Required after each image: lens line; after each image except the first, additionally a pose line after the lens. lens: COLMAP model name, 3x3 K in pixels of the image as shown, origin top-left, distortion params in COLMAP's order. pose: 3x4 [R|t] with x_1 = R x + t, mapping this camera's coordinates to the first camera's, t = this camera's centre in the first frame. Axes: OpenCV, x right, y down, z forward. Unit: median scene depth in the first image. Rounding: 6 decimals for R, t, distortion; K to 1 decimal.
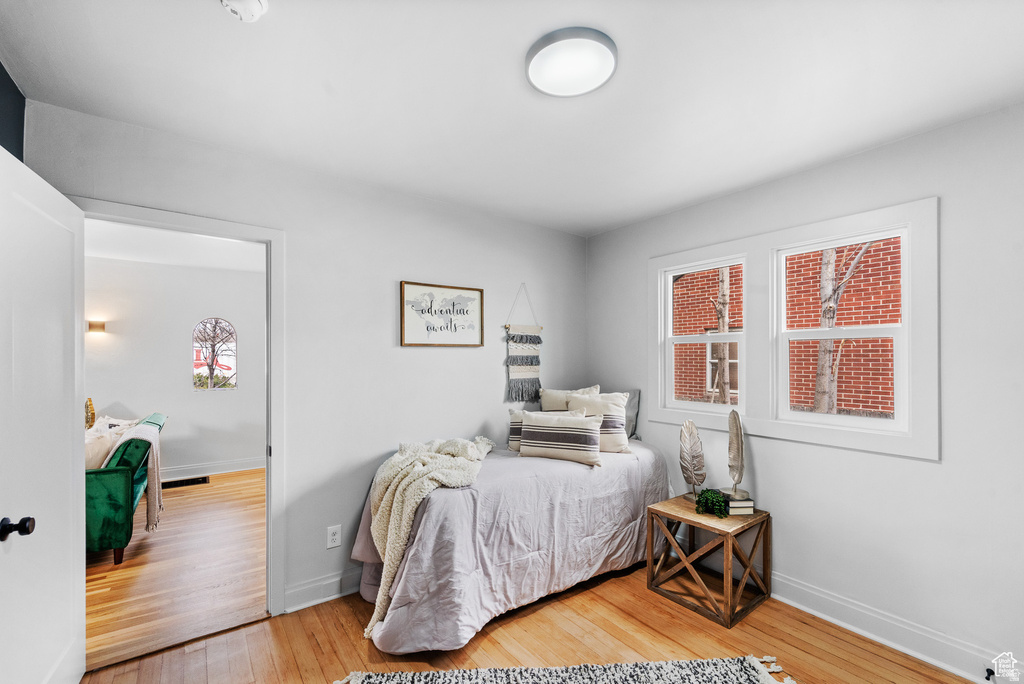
lens RADIAL K [[421.7, 0, 515.1], [0, 421.7, 350.6], [0, 0, 1]] dist [-0.000982, -0.000795]
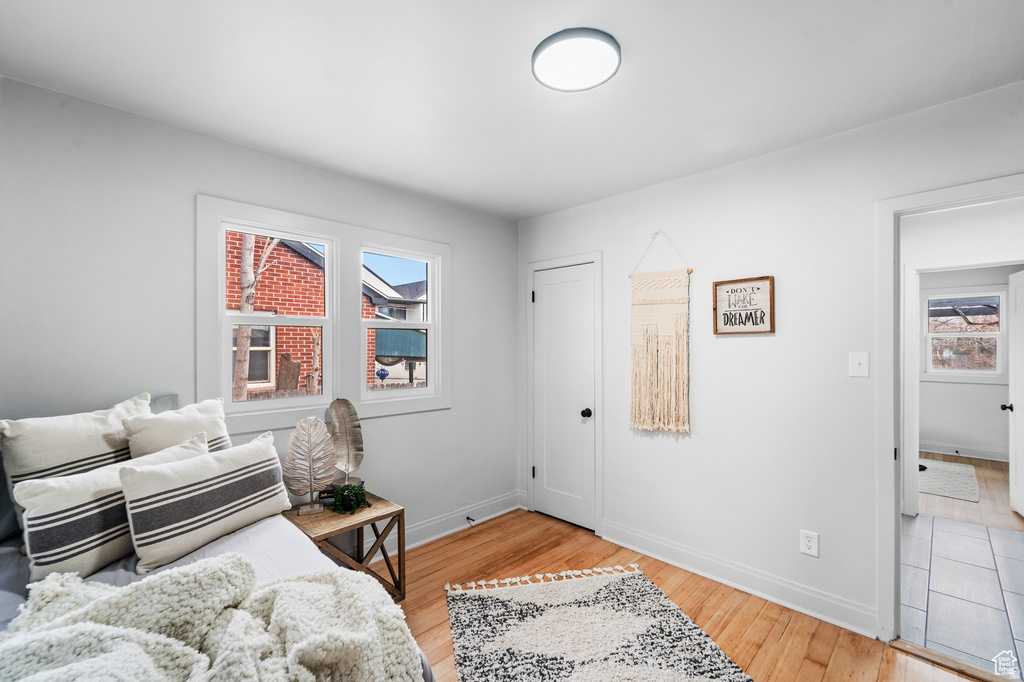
lens RADIAL K [[440.7, 0, 510.1], [0, 440.7, 349.4], [0, 0, 1]] dist [-0.000702, -0.000301]
pose [[-0.146817, -0.008227, 0.989129, -0.472225], [-0.014431, 0.999877, 0.006174, 0.017052], [-0.989058, -0.013367, -0.146917, 0.689668]]
